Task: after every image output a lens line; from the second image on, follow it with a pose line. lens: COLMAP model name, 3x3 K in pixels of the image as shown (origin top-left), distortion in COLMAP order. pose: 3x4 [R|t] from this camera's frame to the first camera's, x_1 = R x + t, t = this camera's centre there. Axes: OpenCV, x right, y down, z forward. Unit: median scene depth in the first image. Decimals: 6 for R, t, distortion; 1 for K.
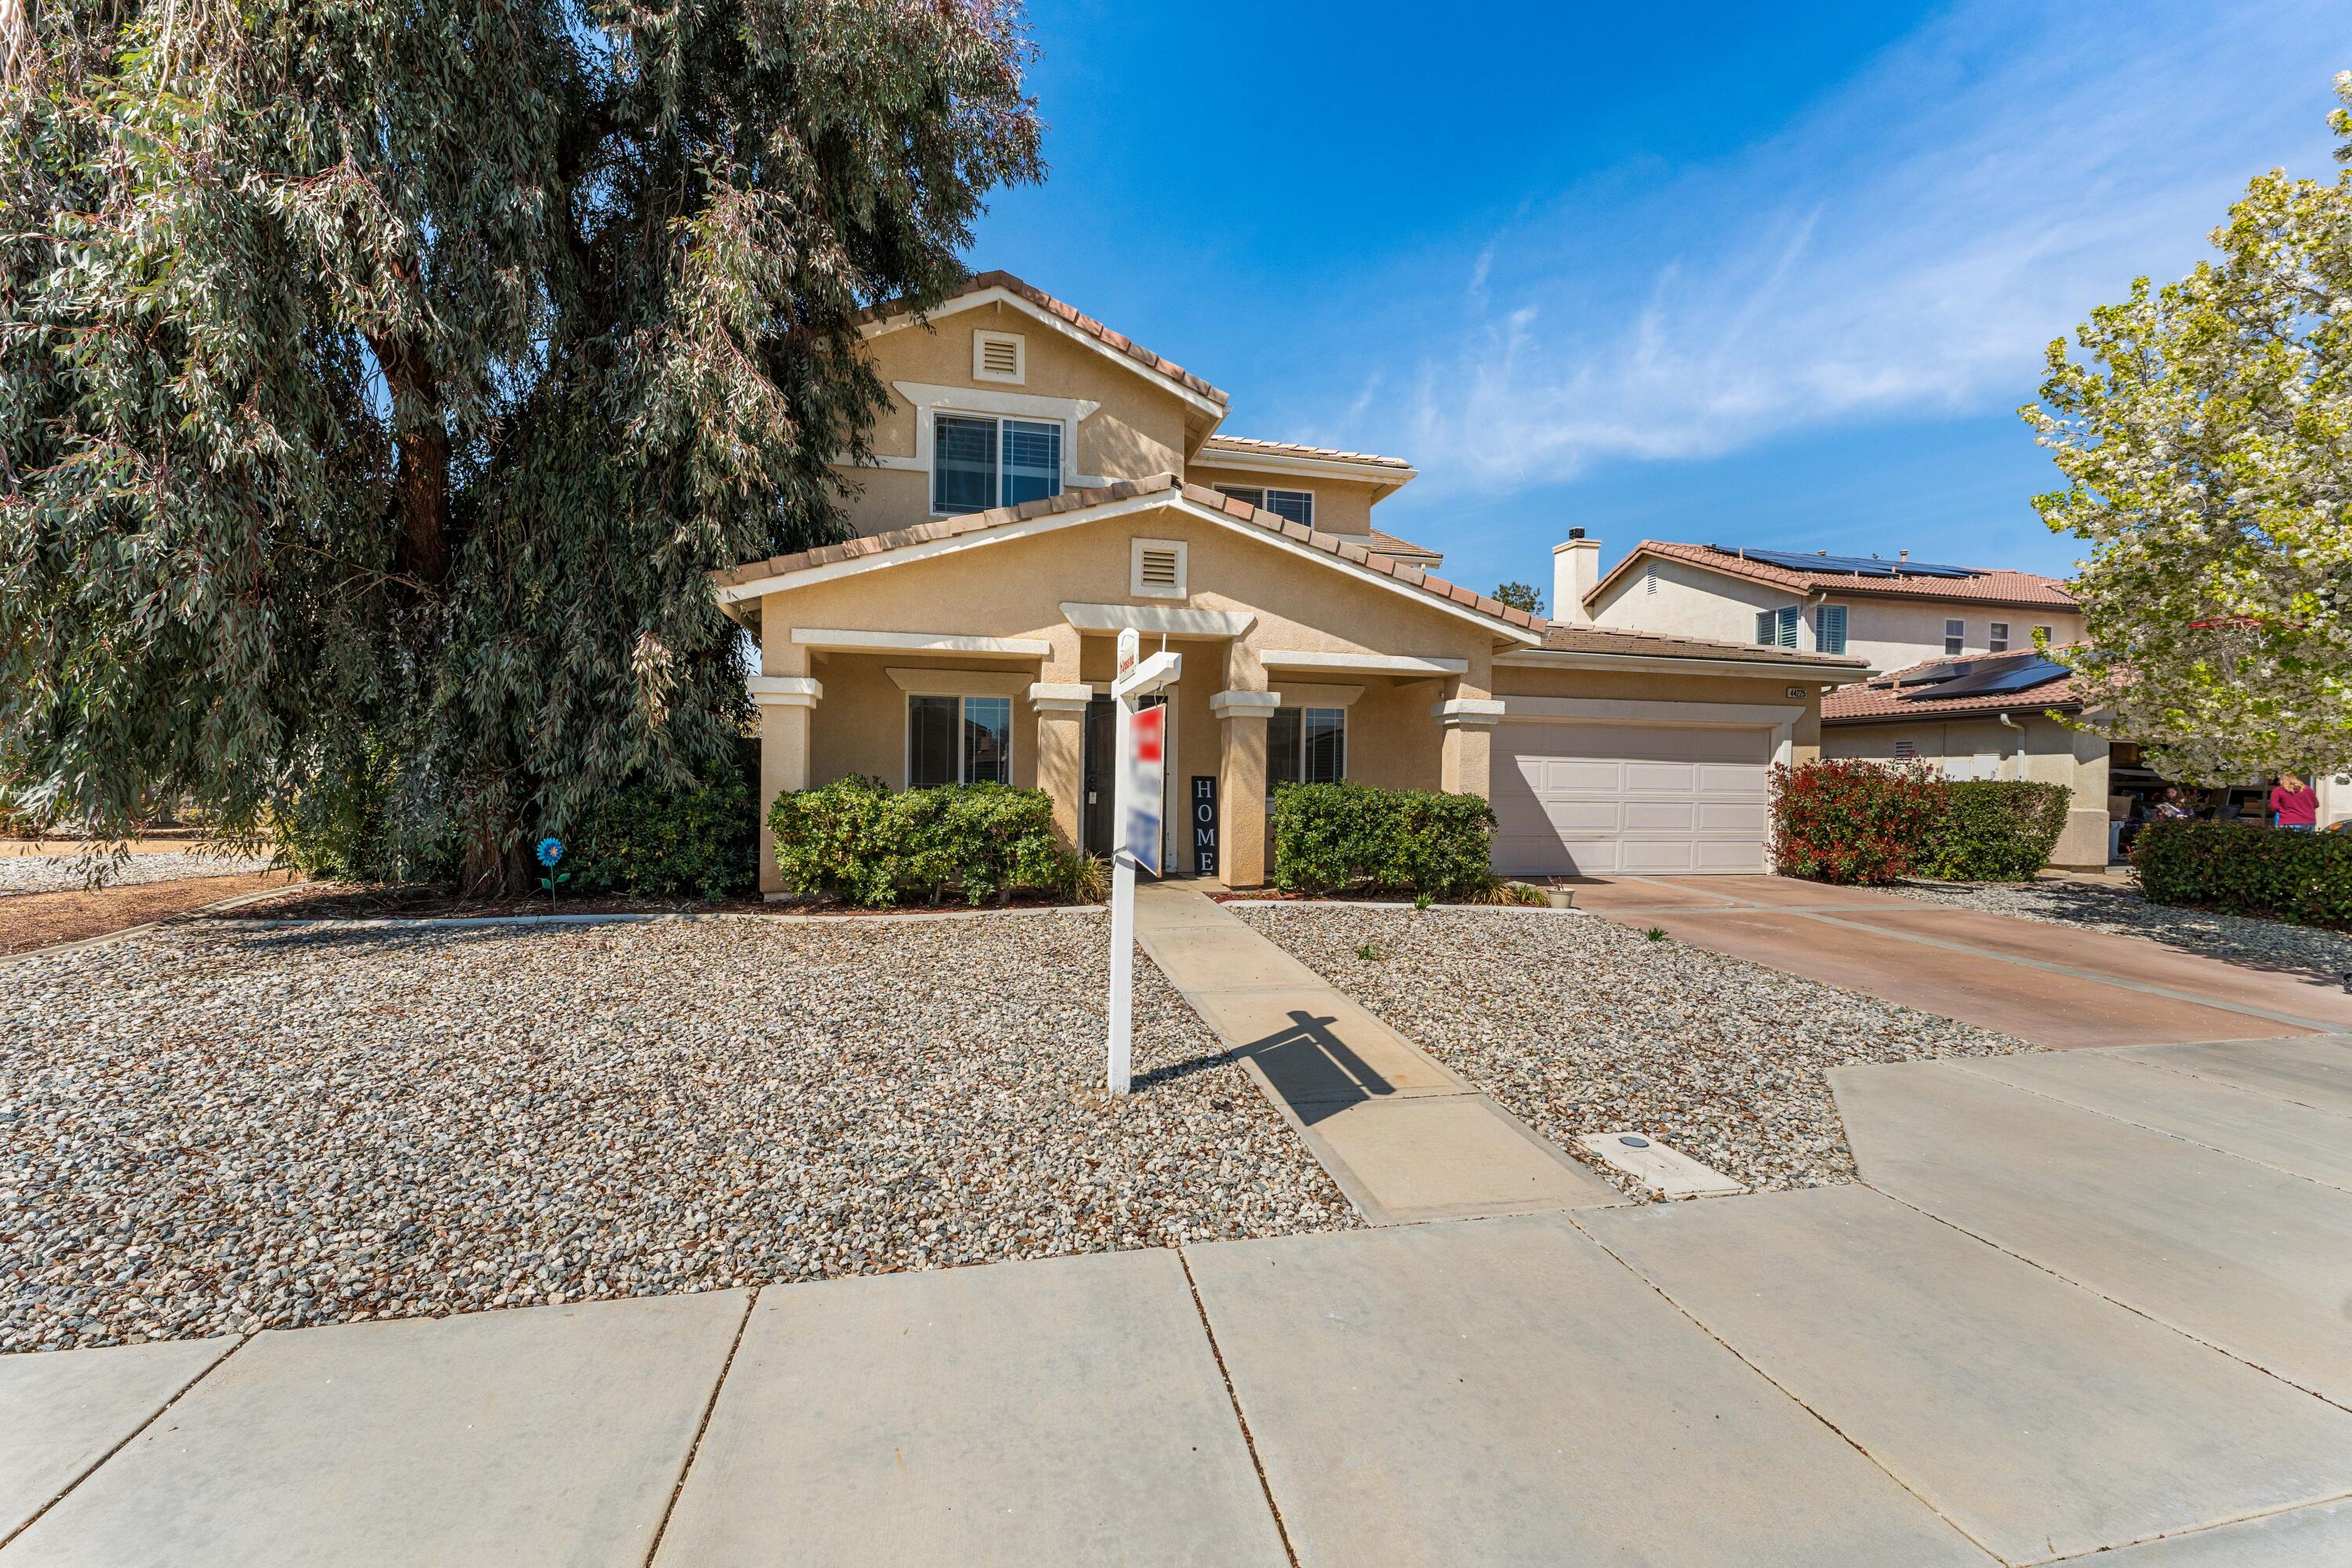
lens RADIAL K [[951.3, 0, 1171.5], [0, 951.3, 803.8], [0, 0, 1]] dist [-0.000737, 0.000048]
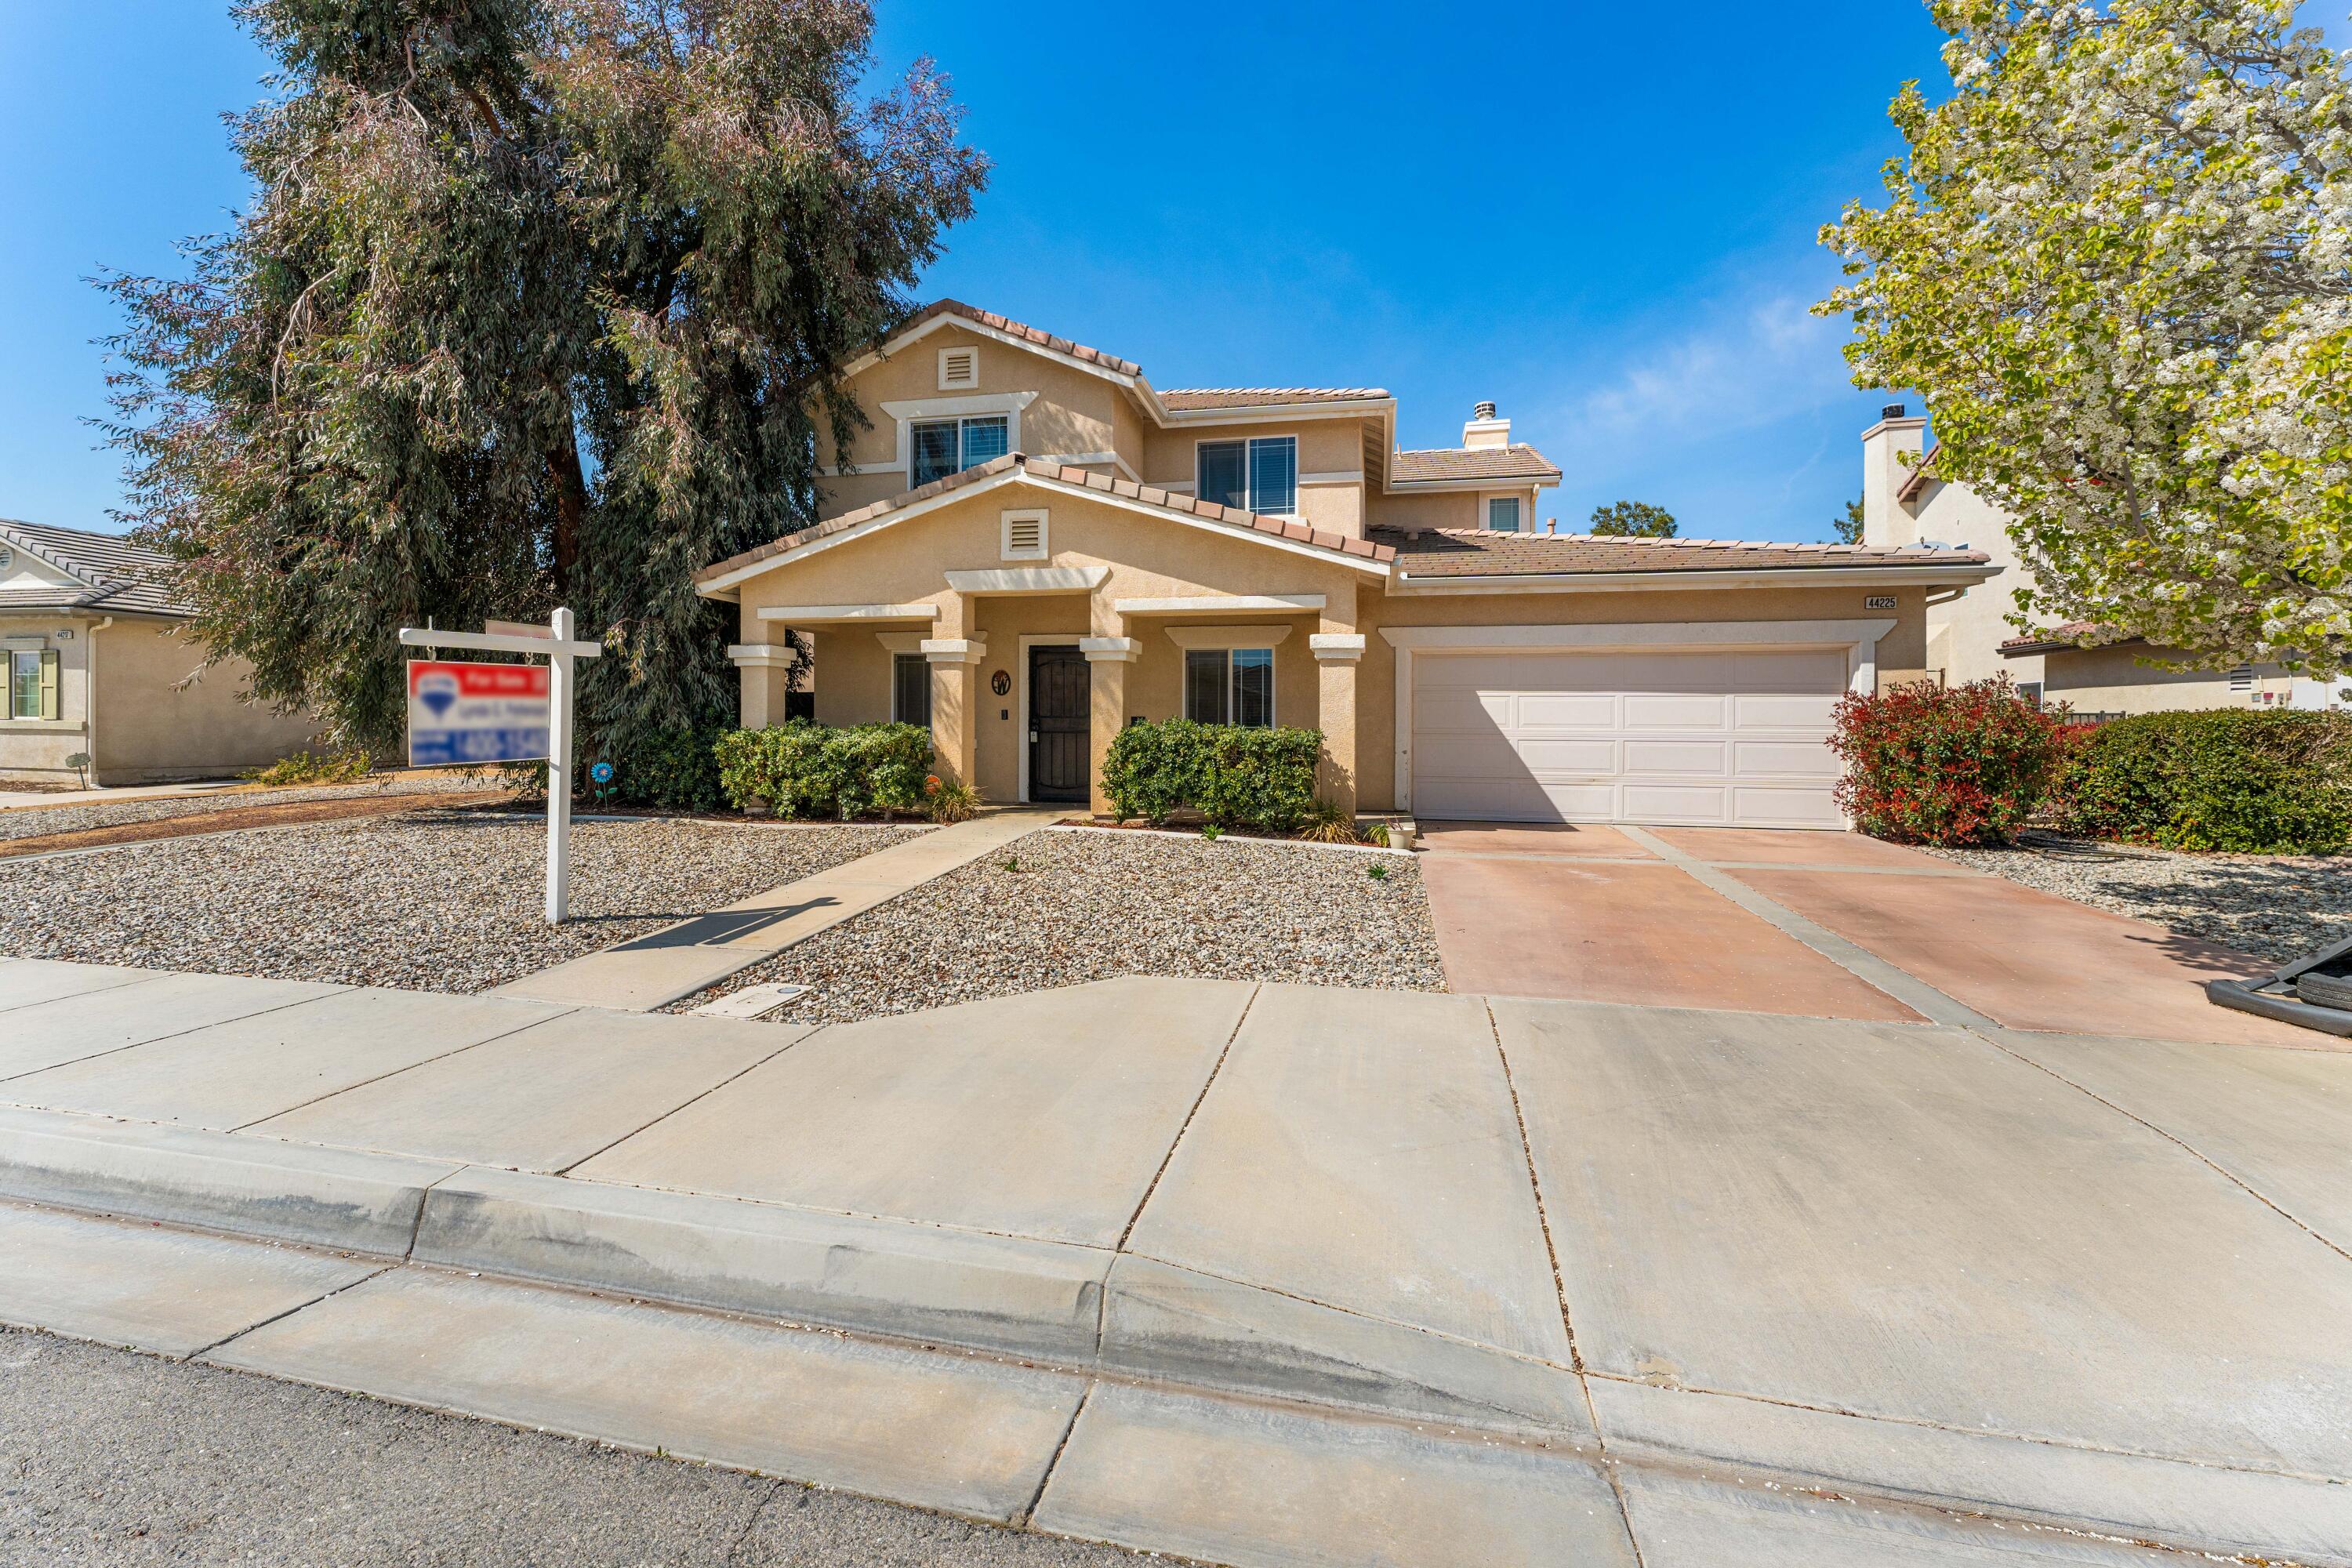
lens RADIAL K [[973.1, 0, 1175.2], [0, 973.1, 736.0], [0, 0, 1]] dist [-0.000784, -0.000047]
pose [[0.903628, -0.005213, -0.428286, 0.608792], [-0.003506, 0.999802, -0.019566, 0.016257], [0.428304, 0.019182, 0.903431, 0.021059]]
